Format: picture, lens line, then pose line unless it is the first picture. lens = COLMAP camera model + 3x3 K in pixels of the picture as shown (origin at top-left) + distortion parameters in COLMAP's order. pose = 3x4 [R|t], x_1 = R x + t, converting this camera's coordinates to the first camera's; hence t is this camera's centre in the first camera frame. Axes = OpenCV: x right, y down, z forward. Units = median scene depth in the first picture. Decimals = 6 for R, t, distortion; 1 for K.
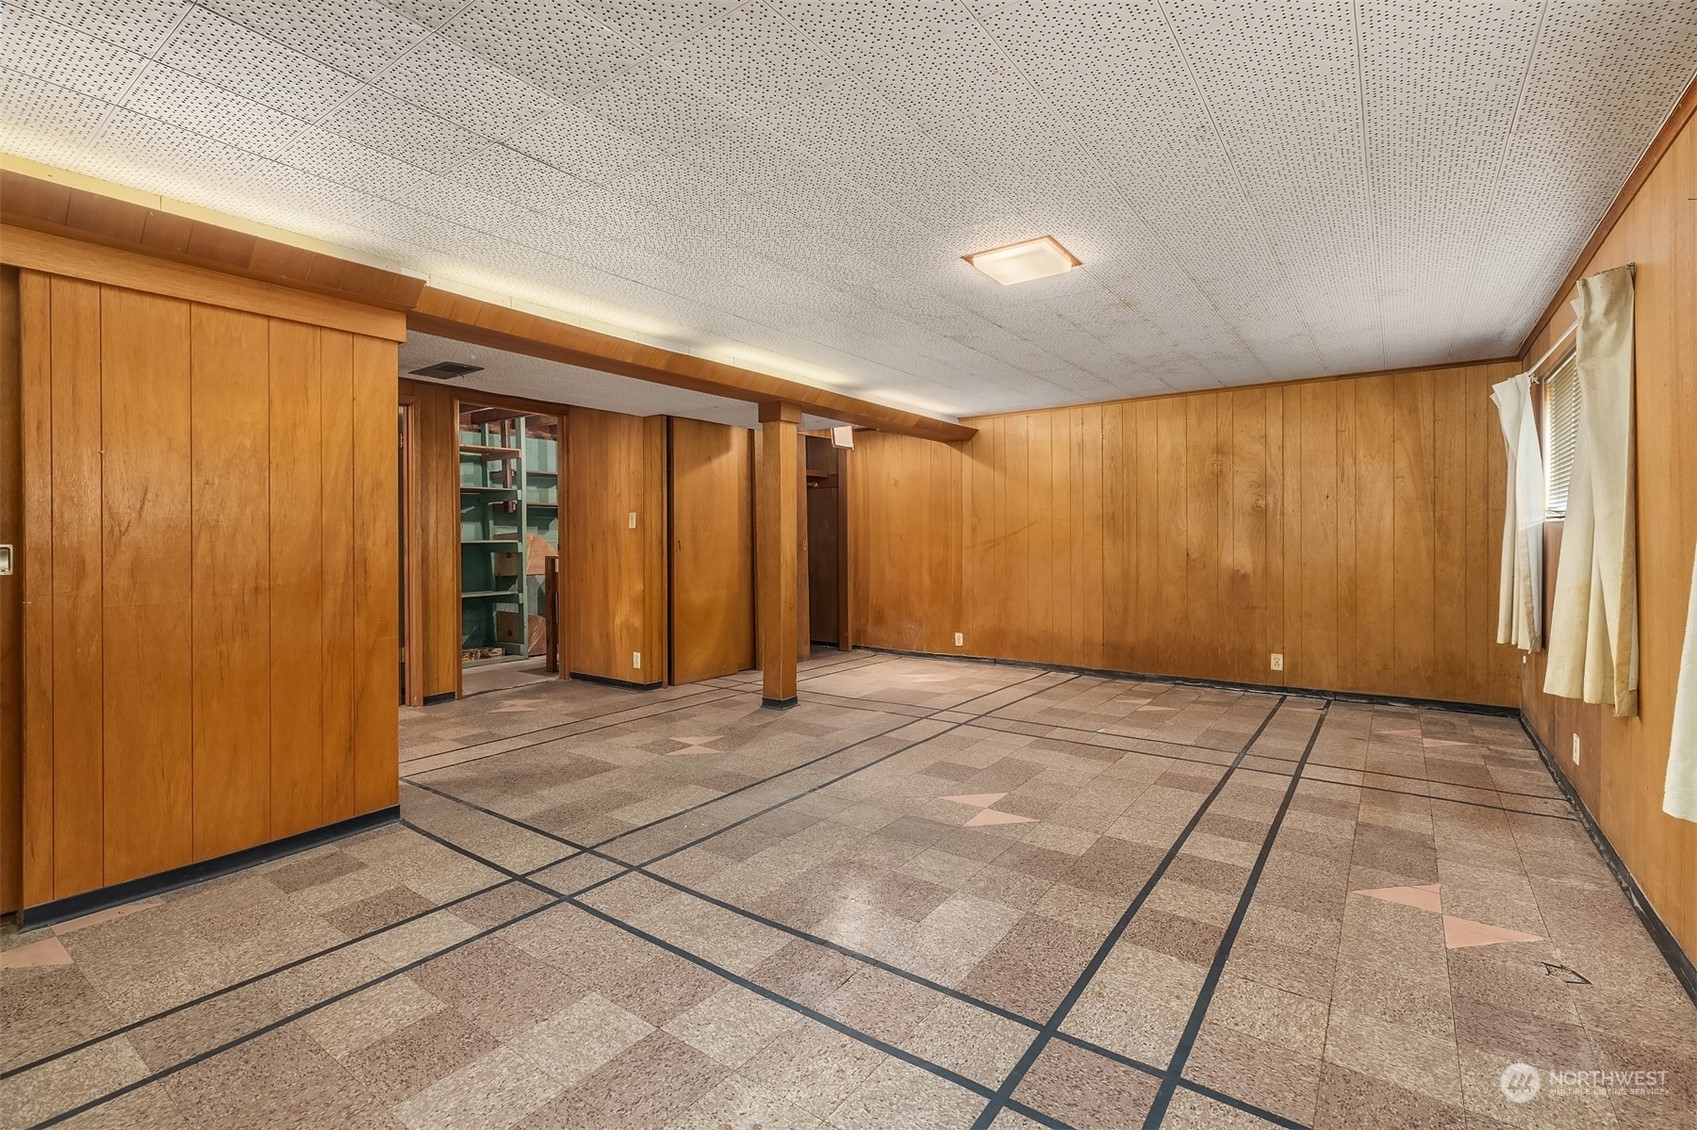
lens RADIAL K [[771.3, 0, 844.7], [0, 771.3, 539.7], [0, 0, 1]] dist [0.014166, 0.000803]
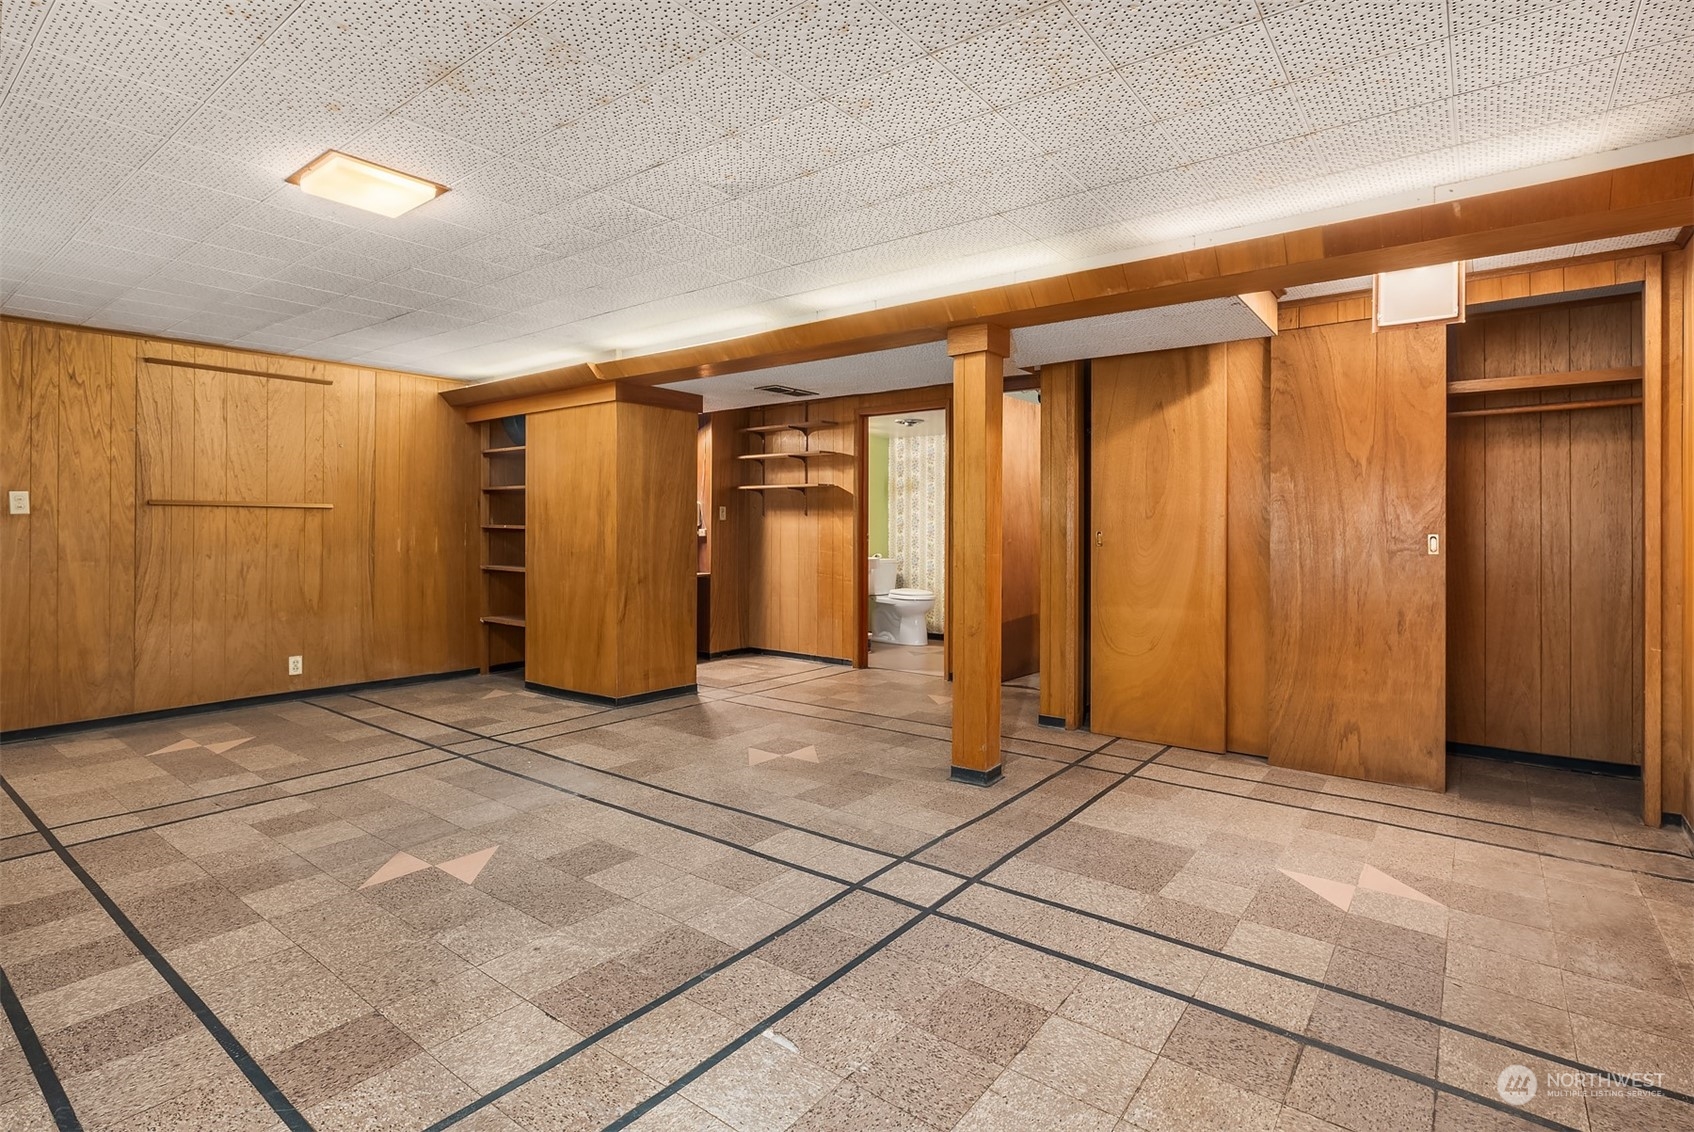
lens RADIAL K [[827.2, 0, 845.9], [0, 827.2, 560.7], [0, 0, 1]] dist [0.002287, 0.000787]
pose [[-0.042209, 0.042654, -0.998198, 0.951077], [-0.004352, 0.999071, 0.042875, -0.007894], [0.999099, 0.006153, -0.041984, 1.376026]]
